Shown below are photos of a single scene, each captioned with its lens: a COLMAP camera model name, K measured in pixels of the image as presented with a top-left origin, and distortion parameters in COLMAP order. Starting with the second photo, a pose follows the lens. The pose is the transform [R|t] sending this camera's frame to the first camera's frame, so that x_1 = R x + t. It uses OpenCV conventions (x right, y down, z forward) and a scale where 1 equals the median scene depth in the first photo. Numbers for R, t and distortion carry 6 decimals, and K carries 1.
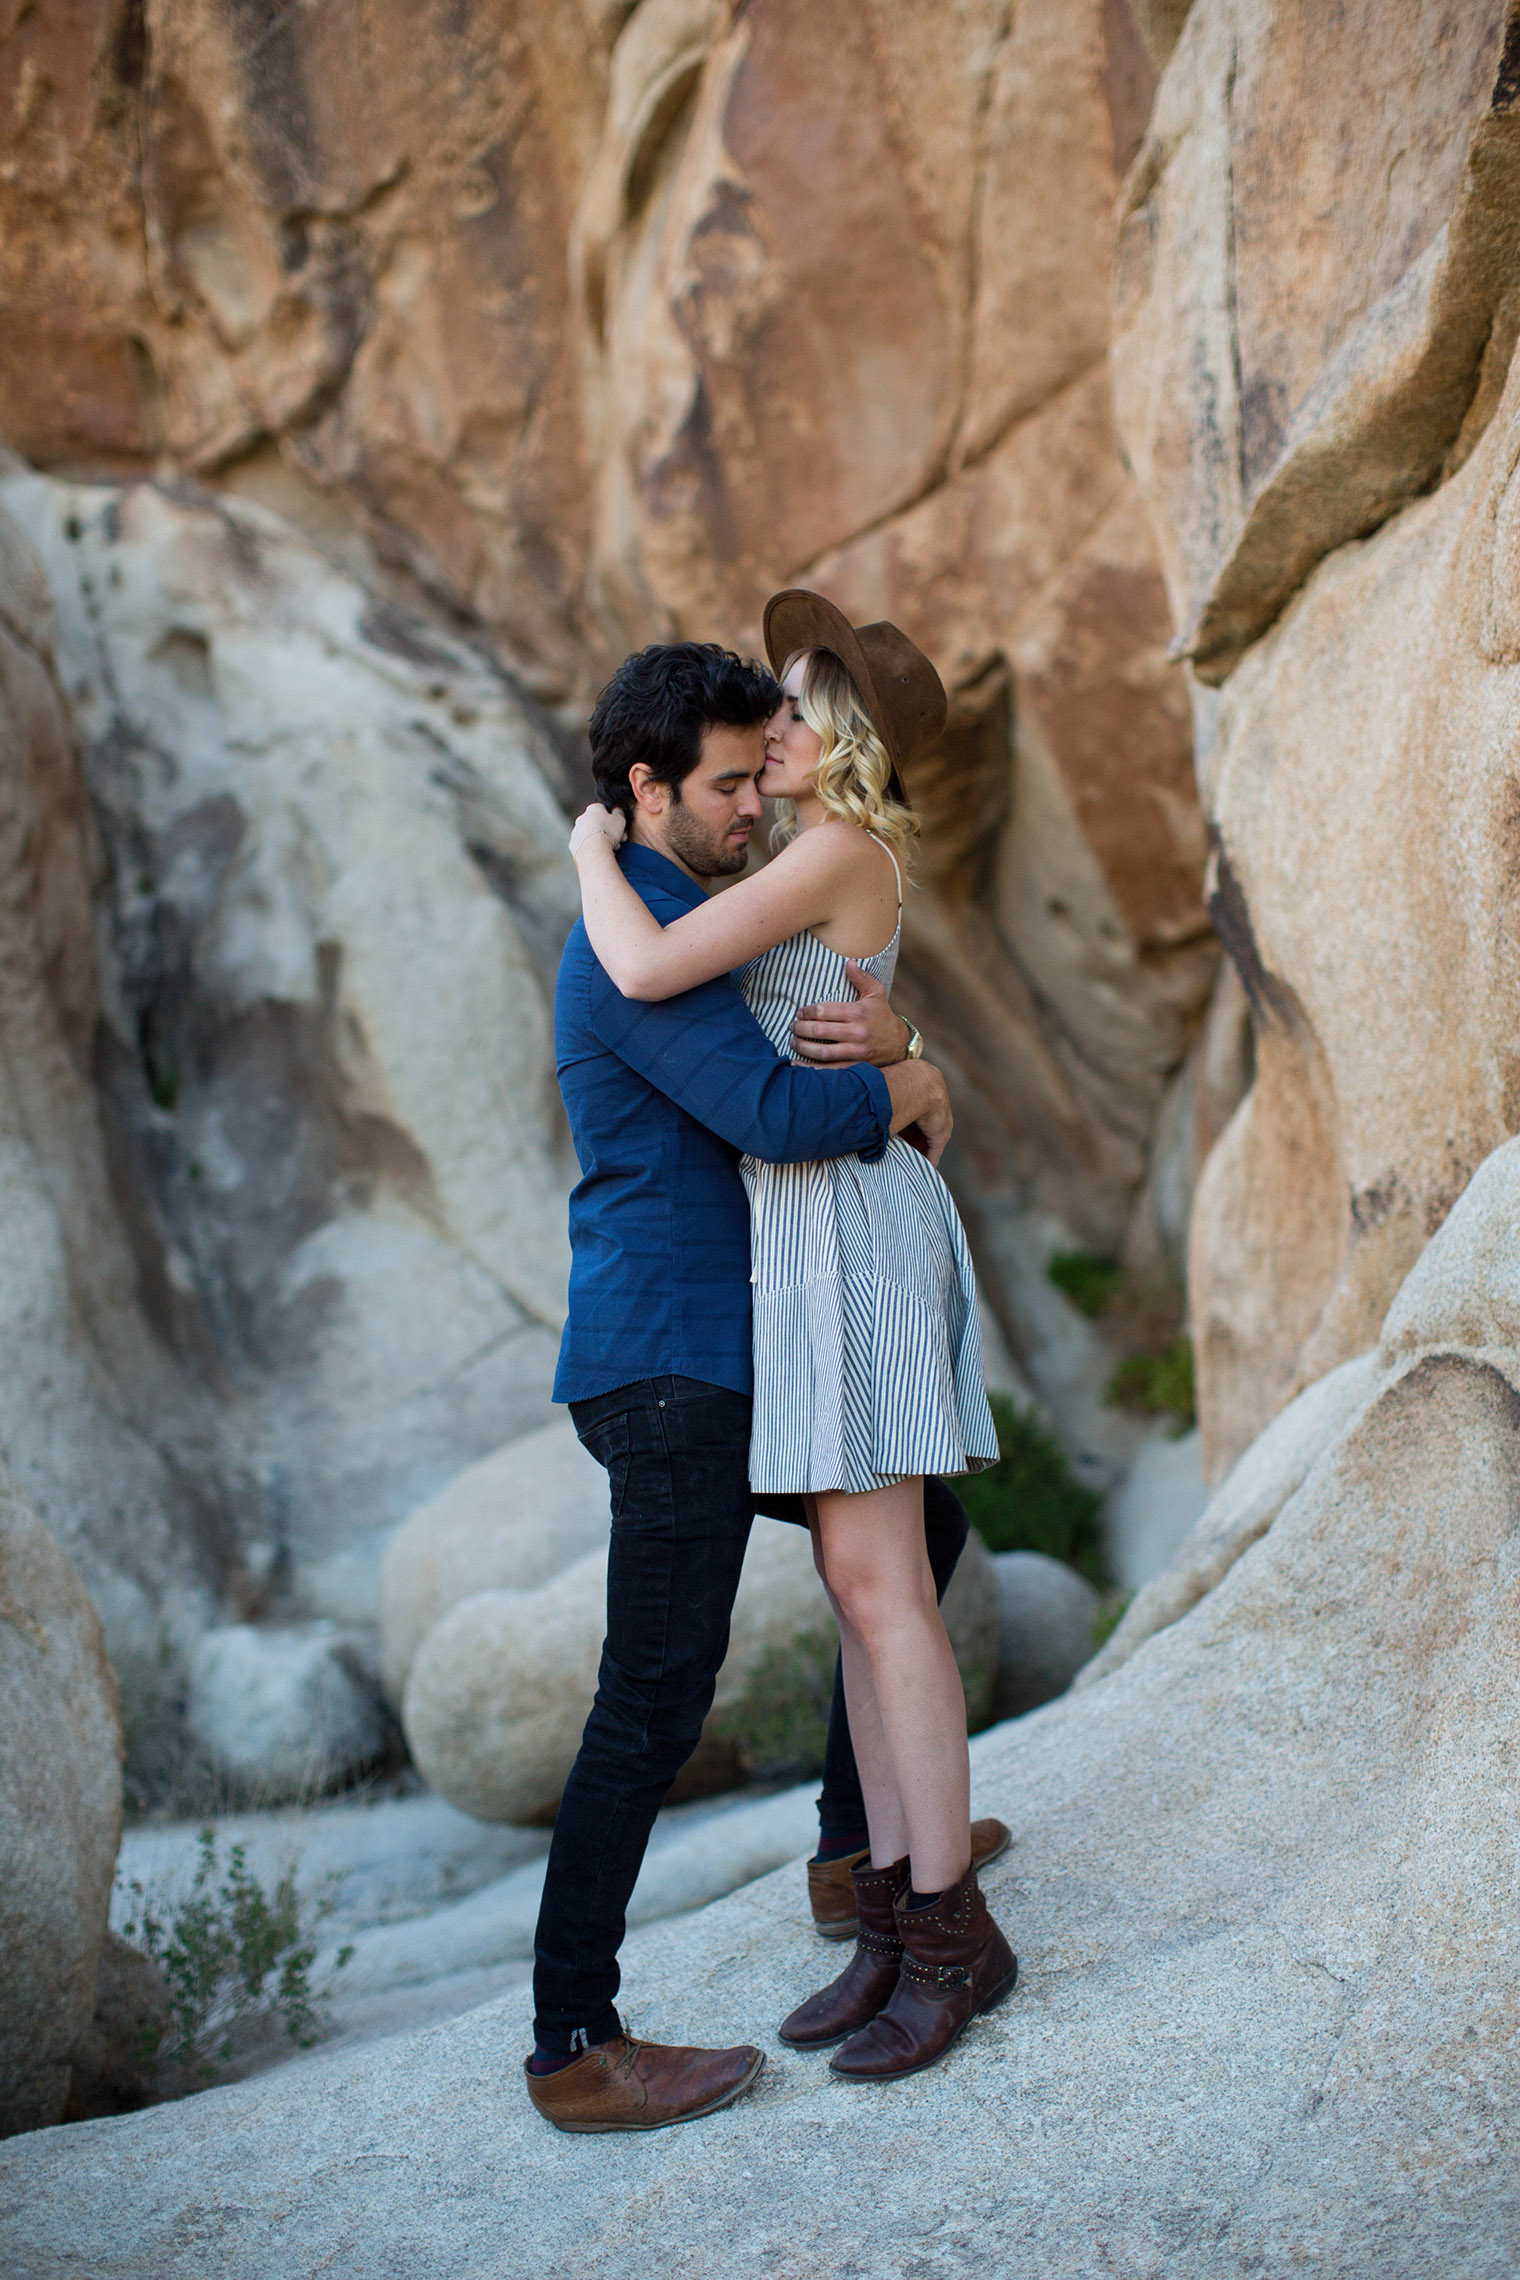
lens RADIAL K [[3296.1, 0, 737.4], [0, 3296.1, 1150.2], [0, 0, 1]] dist [-0.207207, 0.428732]
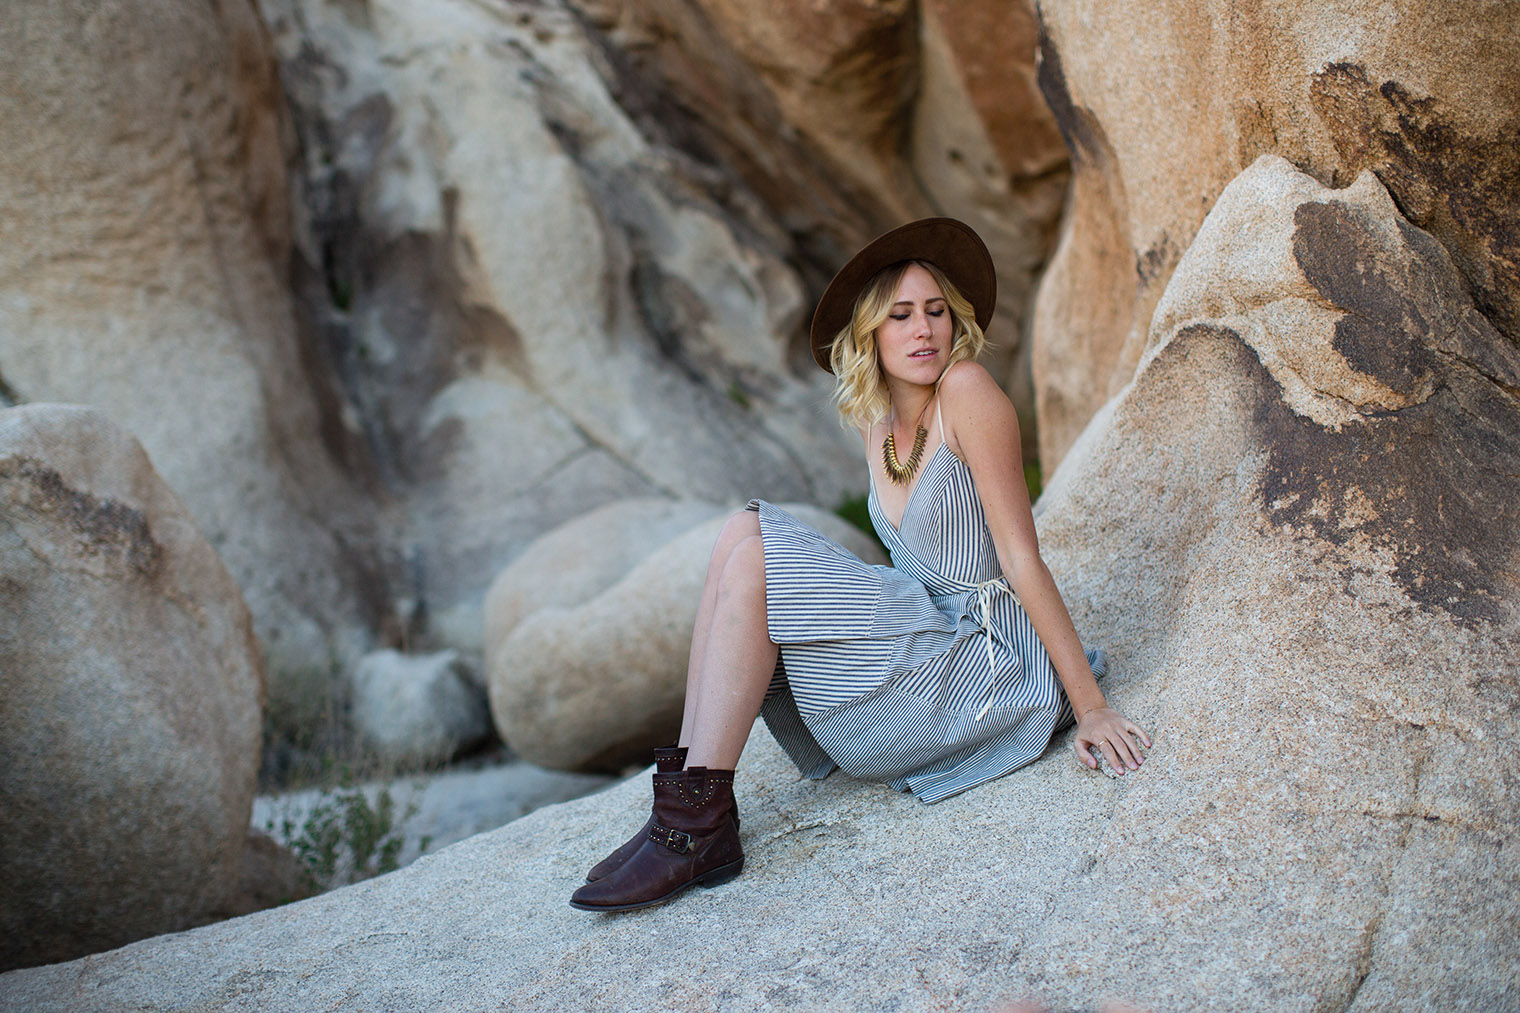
lens RADIAL K [[2197.4, 0, 760.0], [0, 2197.4, 506.5], [0, 0, 1]] dist [-0.207207, 0.428732]
pose [[0.999837, -0.017624, -0.003912, 0.030002], [0.017816, 0.998273, 0.055985, 0.057211], [0.002919, -0.056046, 0.998424, 0.082237]]
